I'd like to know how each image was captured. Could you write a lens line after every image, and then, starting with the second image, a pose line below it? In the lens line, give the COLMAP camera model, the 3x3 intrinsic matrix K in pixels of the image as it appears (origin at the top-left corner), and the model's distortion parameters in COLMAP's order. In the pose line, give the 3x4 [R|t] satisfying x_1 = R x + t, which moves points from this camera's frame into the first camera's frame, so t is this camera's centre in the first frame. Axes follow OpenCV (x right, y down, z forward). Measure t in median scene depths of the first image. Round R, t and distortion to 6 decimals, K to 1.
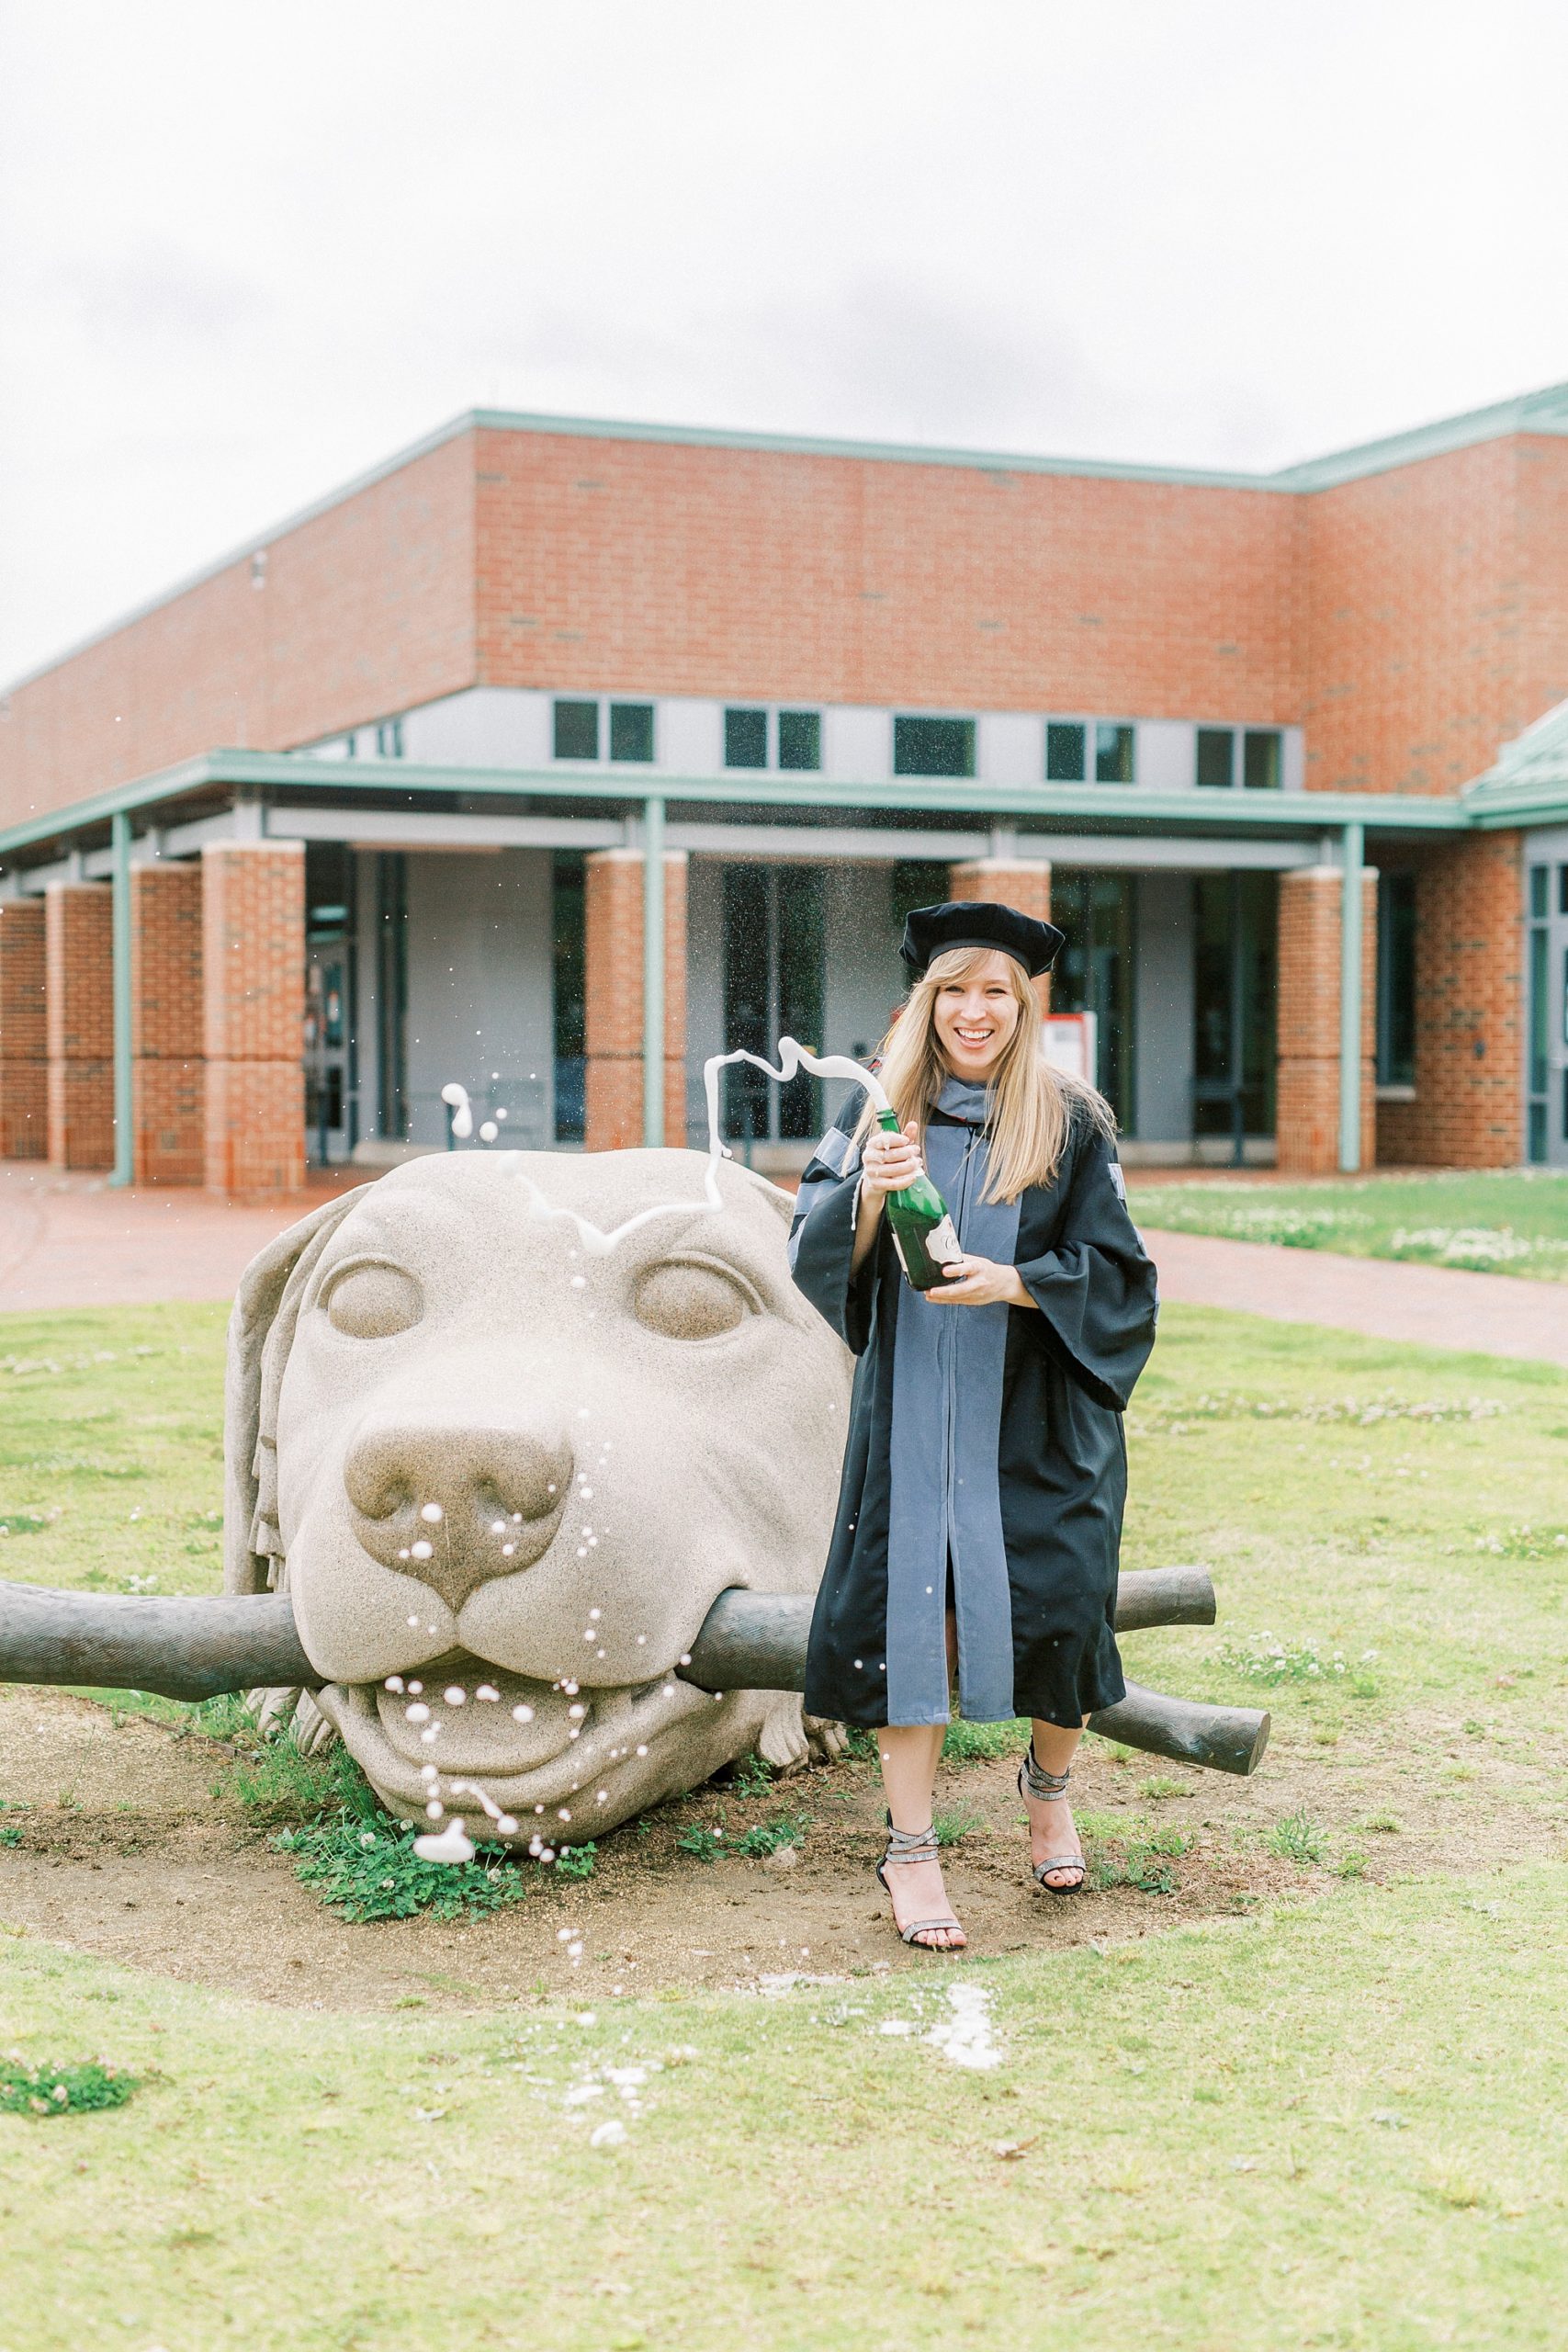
lens RADIAL K [[3235.2, 0, 784.0], [0, 3235.2, 1176.0], [0, 0, 1]] dist [0.001994, -0.062387]
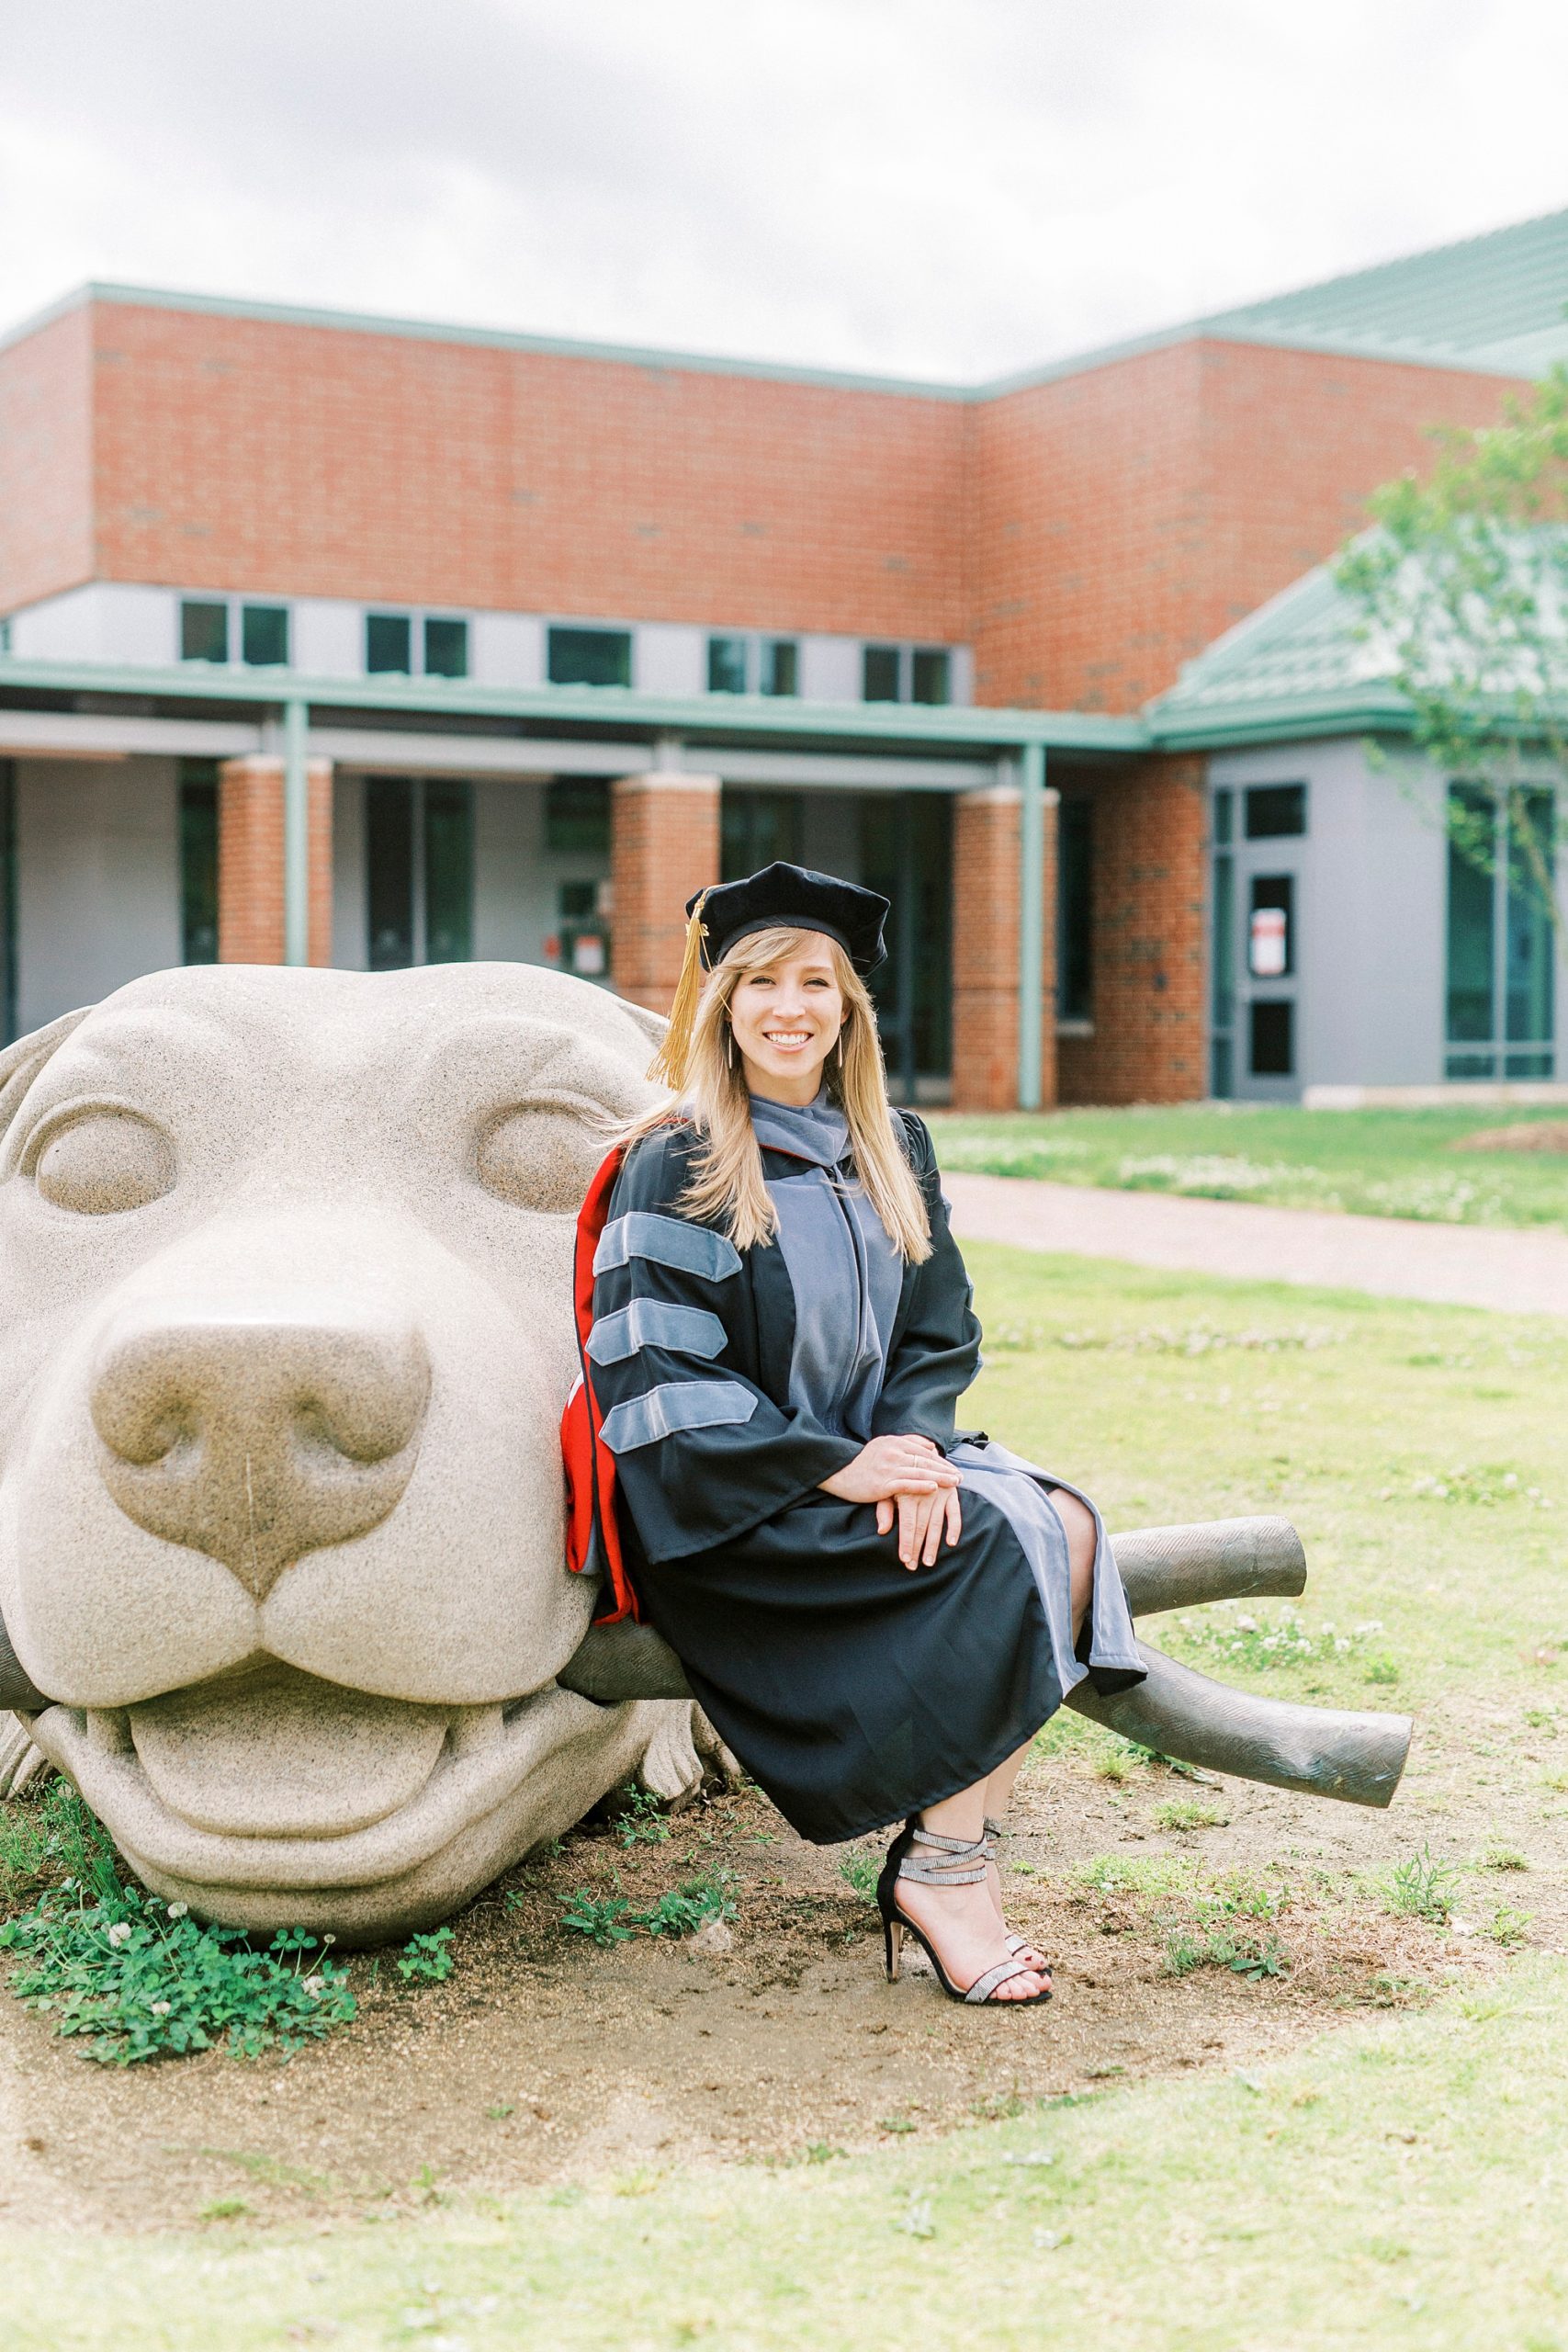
lens RADIAL K [[3235.2, 0, 784.0], [0, 3235.2, 1176.0], [0, 0, 1]] dist [0.001994, -0.062387]
pose [[0.992366, -0.003634, 0.123278, -0.047983], [0.002257, 0.999934, 0.011308, 0.024626], [-0.123311, -0.010943, 0.992308, 0.201016]]
